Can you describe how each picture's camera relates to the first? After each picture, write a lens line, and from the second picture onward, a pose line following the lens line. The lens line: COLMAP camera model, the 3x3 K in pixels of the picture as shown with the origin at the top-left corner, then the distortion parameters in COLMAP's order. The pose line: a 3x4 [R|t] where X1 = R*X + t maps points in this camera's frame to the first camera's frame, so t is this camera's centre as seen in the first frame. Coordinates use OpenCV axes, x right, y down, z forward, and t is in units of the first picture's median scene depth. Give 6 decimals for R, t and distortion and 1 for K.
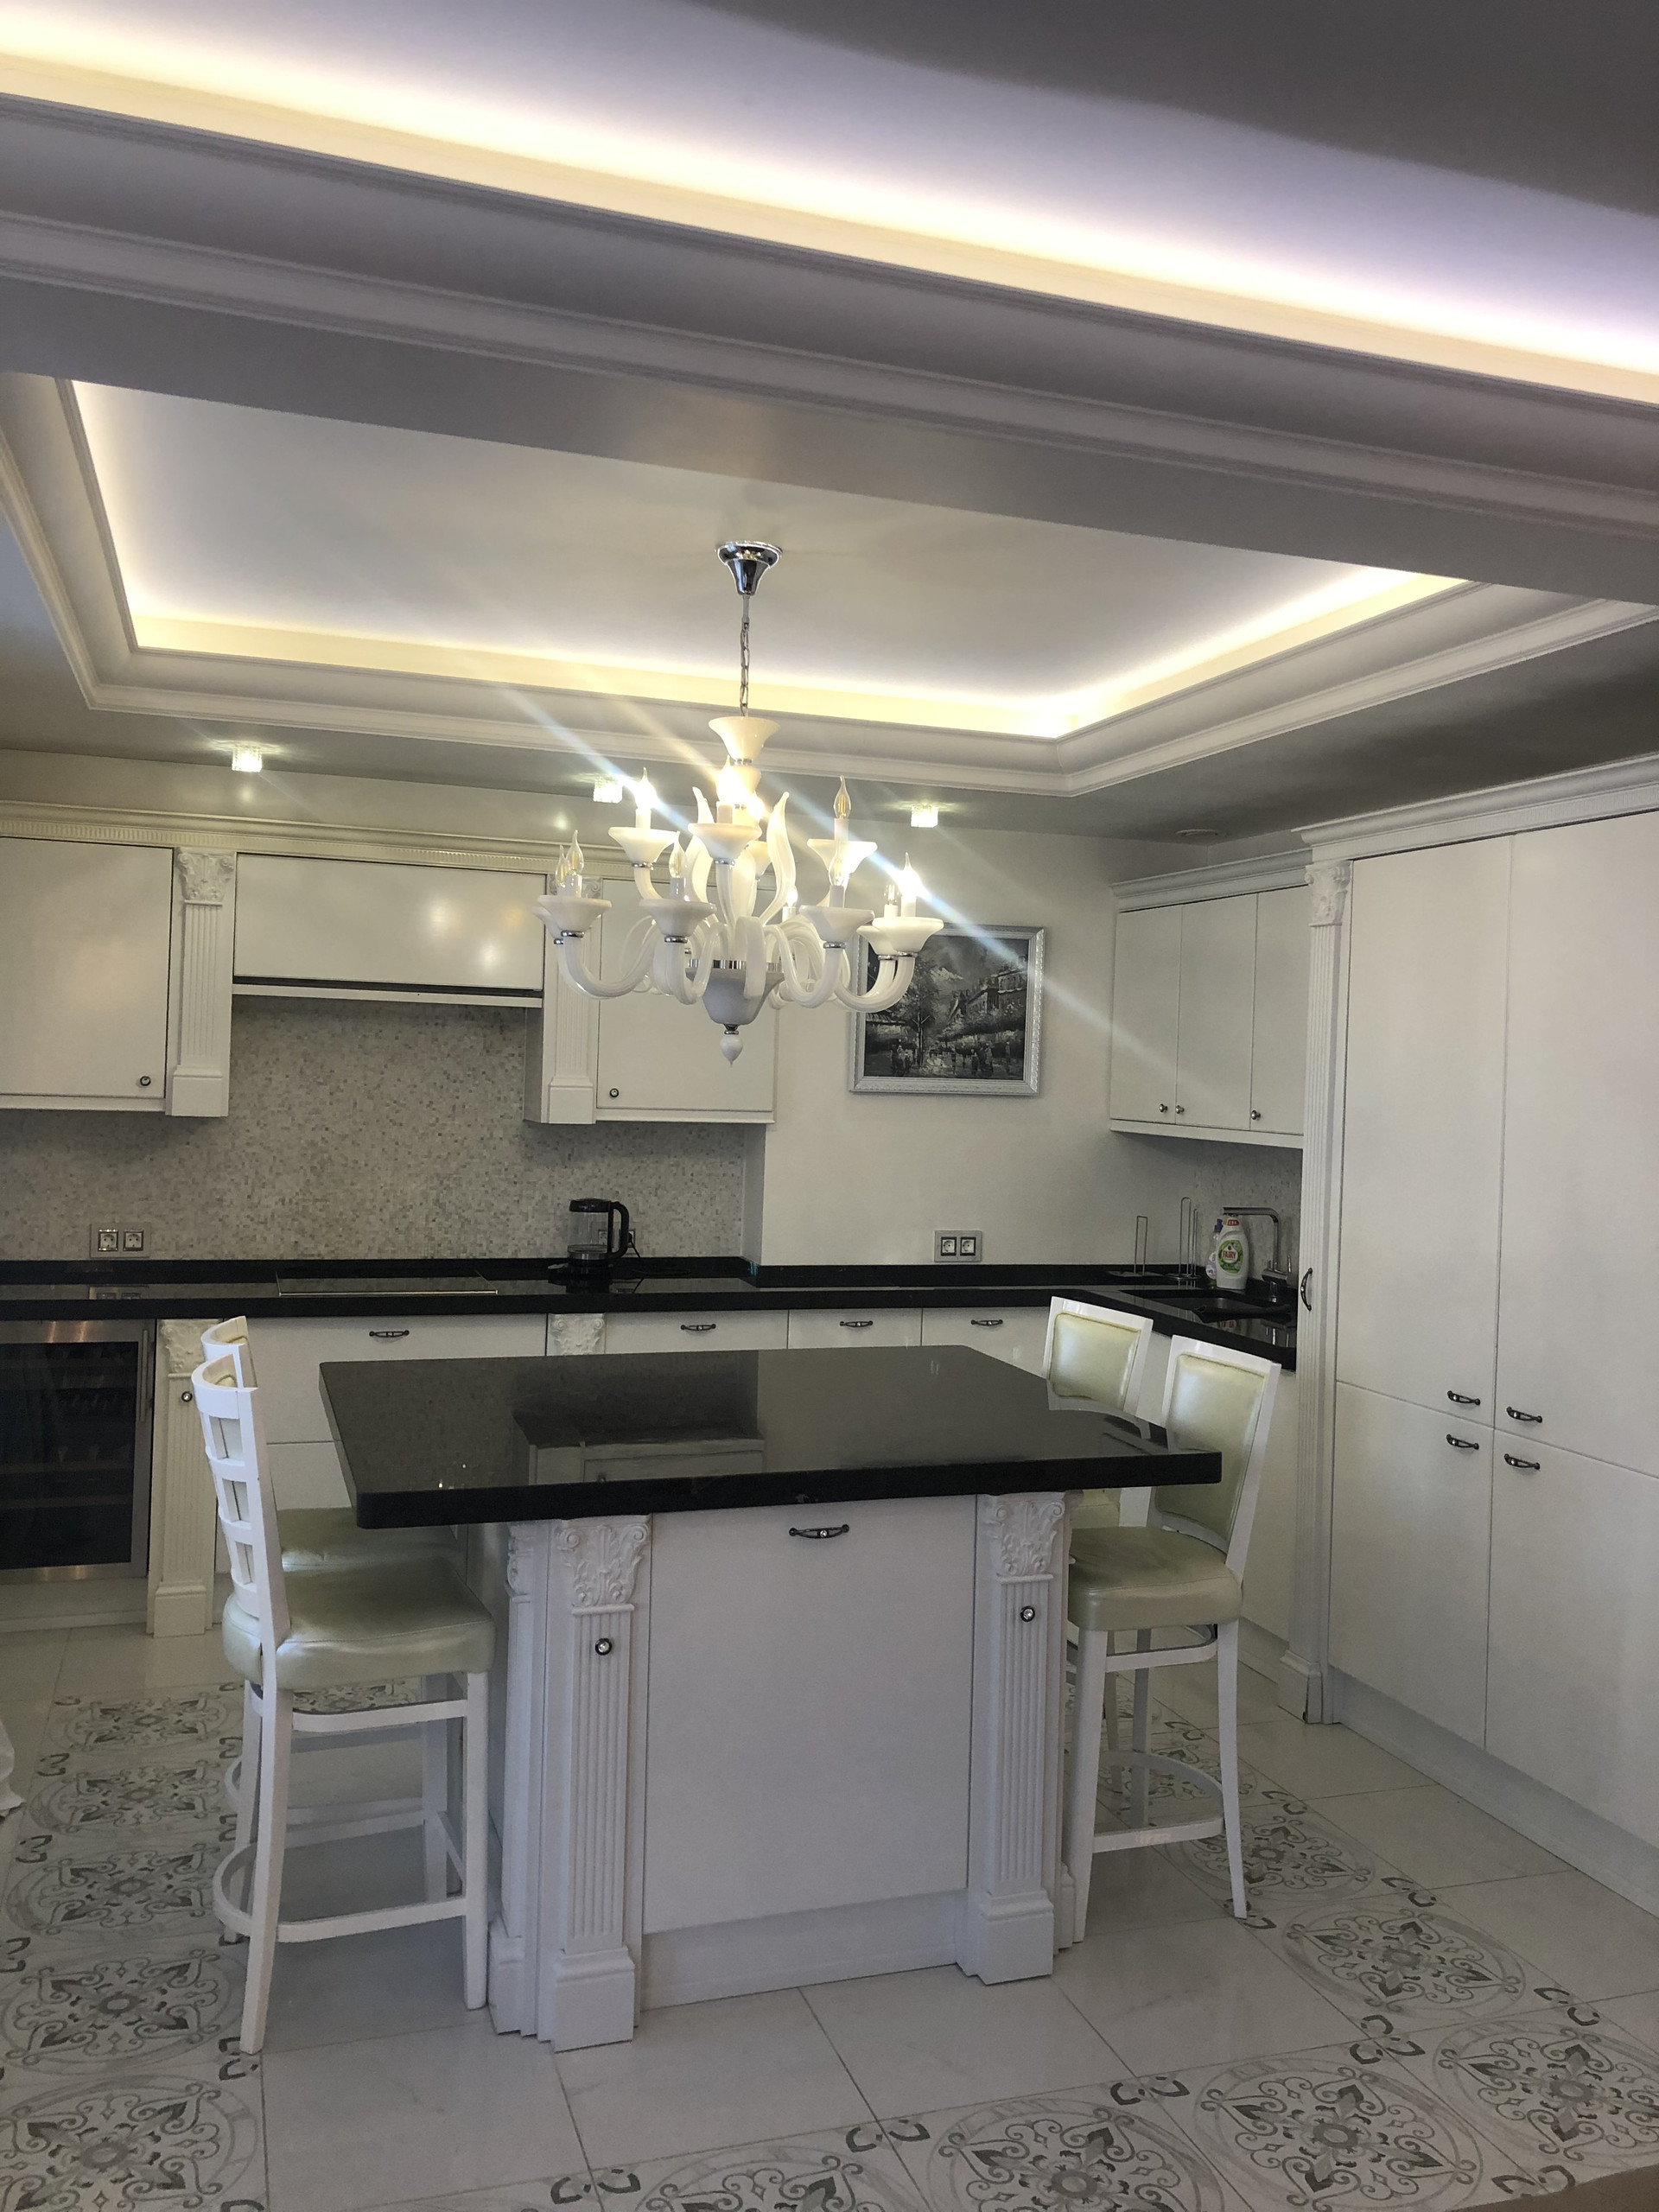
lens RADIAL K [[1754.8, 0, 827.8], [0, 1754.8, 1090.8], [0, 0, 1]] dist [0.047362, -0.092229]
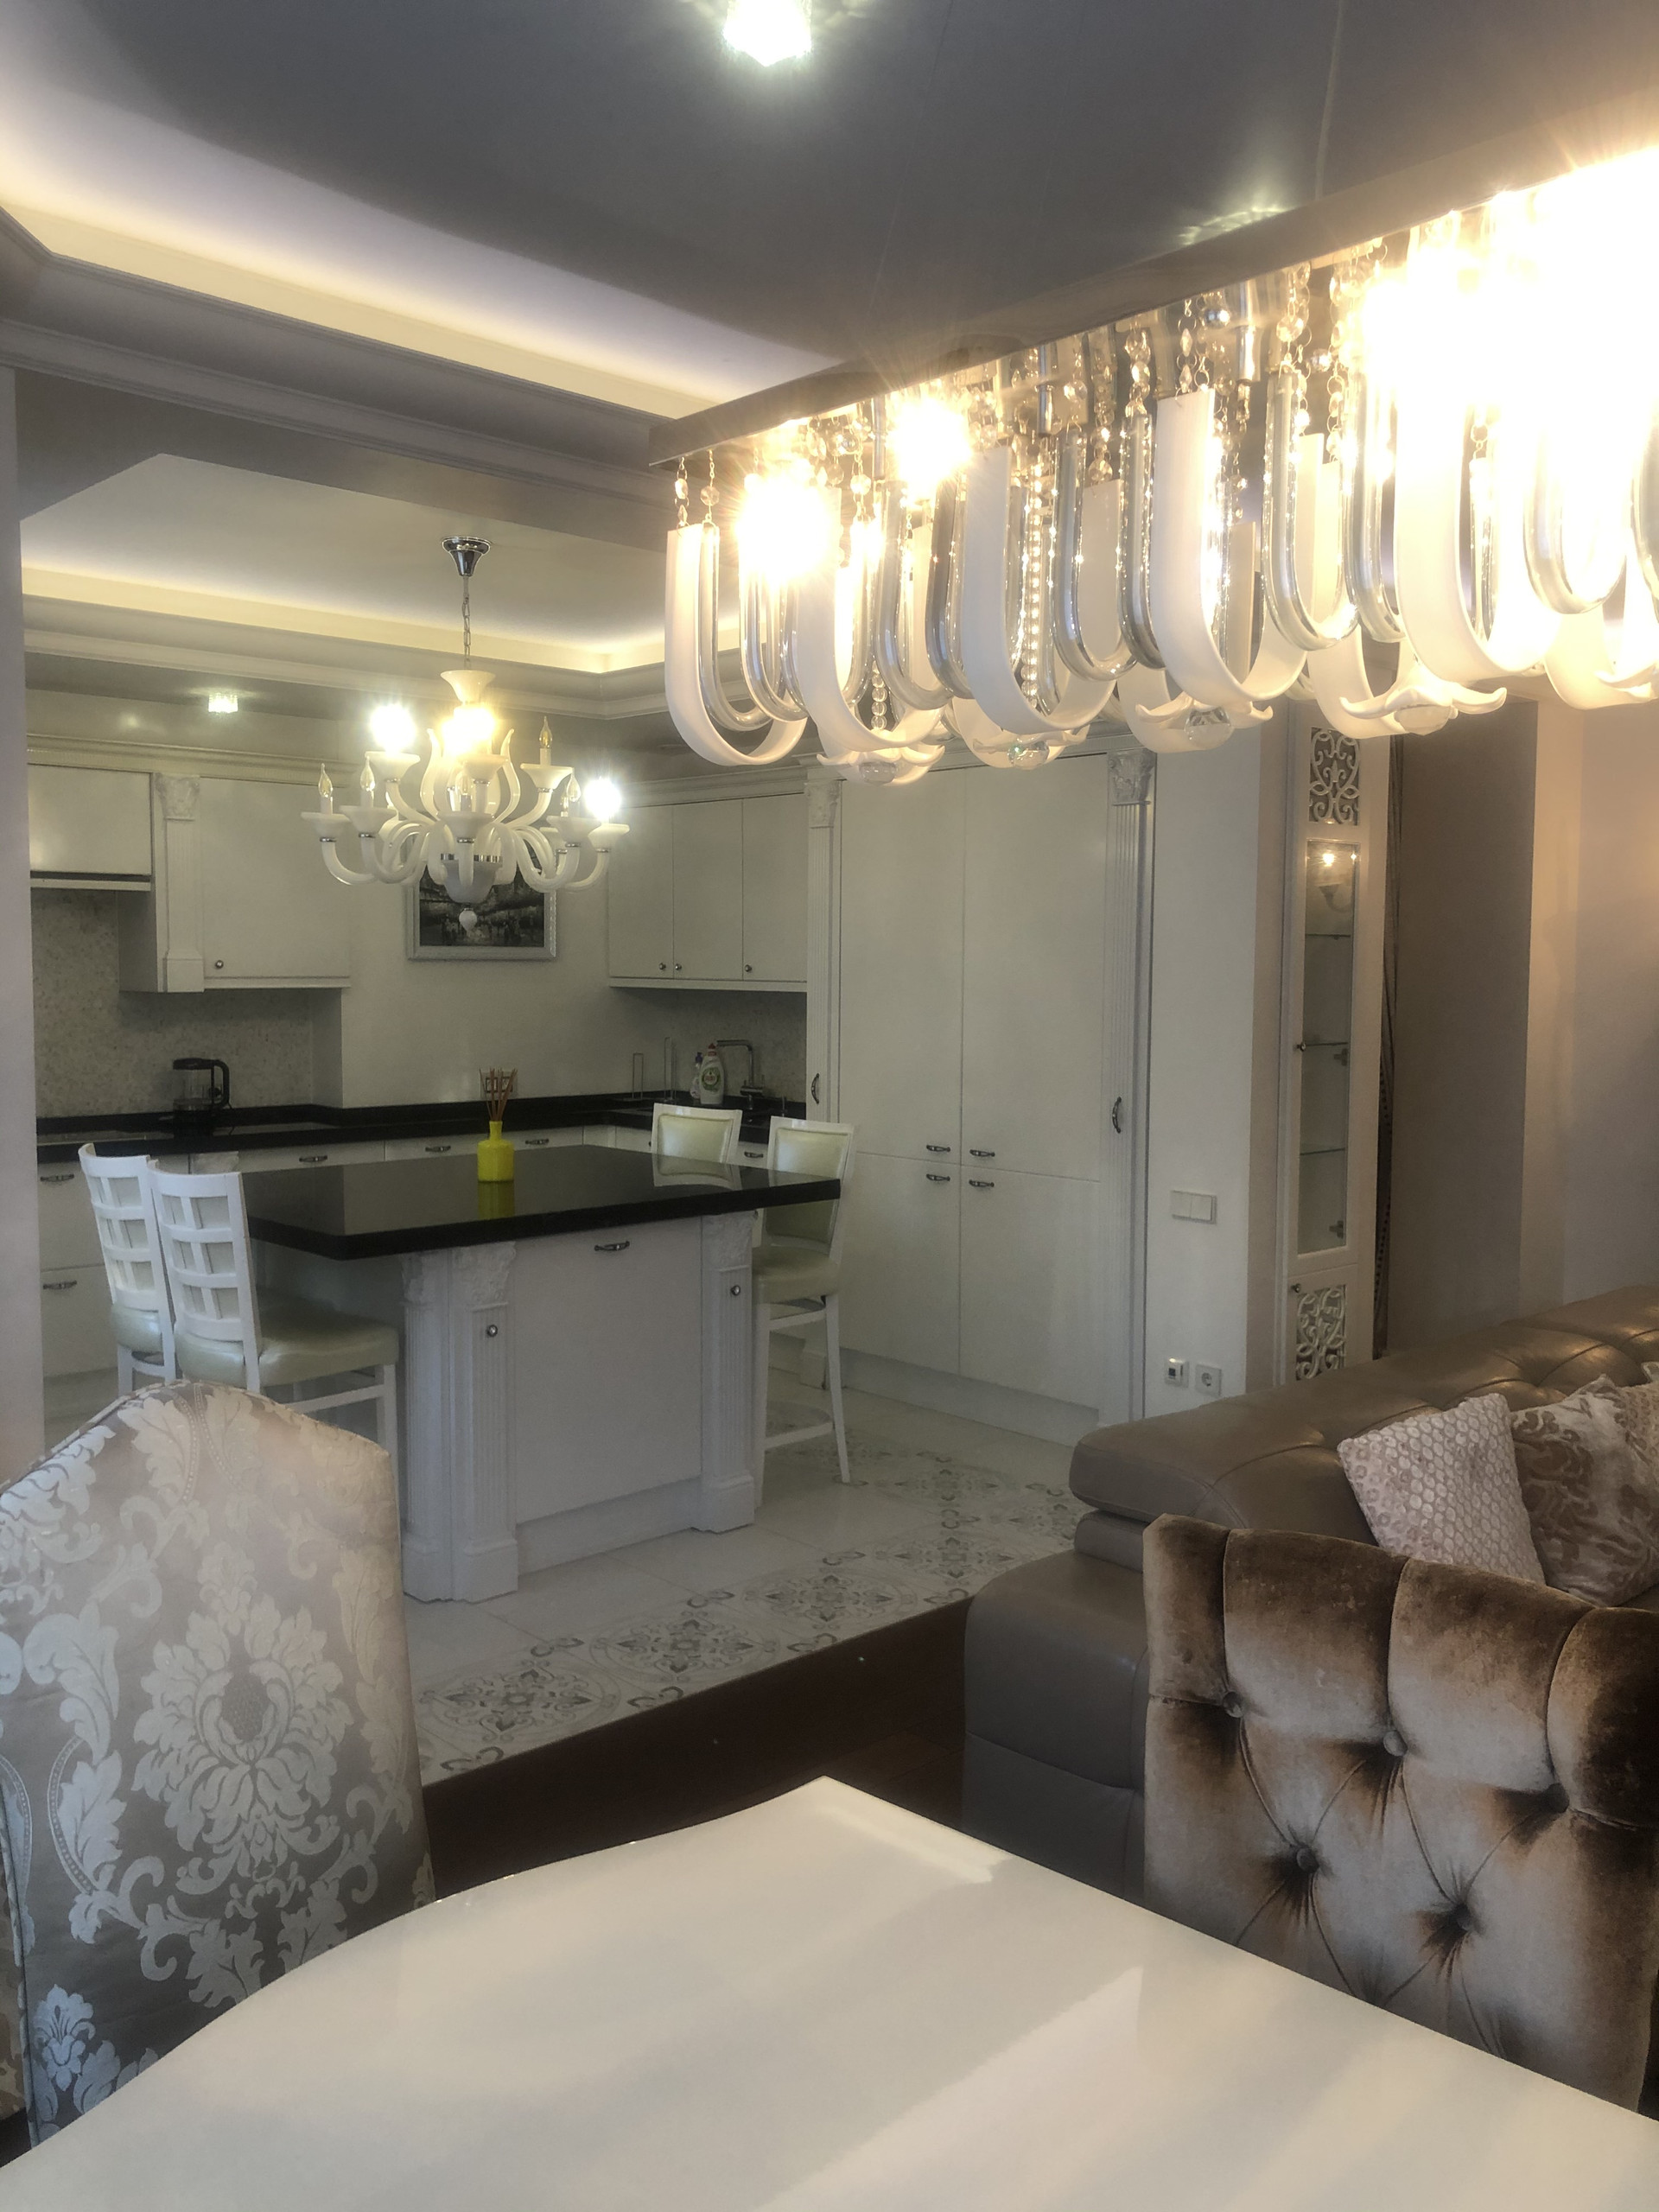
lens RADIAL K [[1785.3, 0, 829.5], [0, 1785.3, 1106.0], [0, 0, 1]] dist [-0.000696, -0.000233]
pose [[0.904006, -0.058119, 0.423551, -0.279859], [0.025686, 0.996310, 0.081890, 0.008893], [-0.426747, -0.063150, 0.902163, -0.251888]]
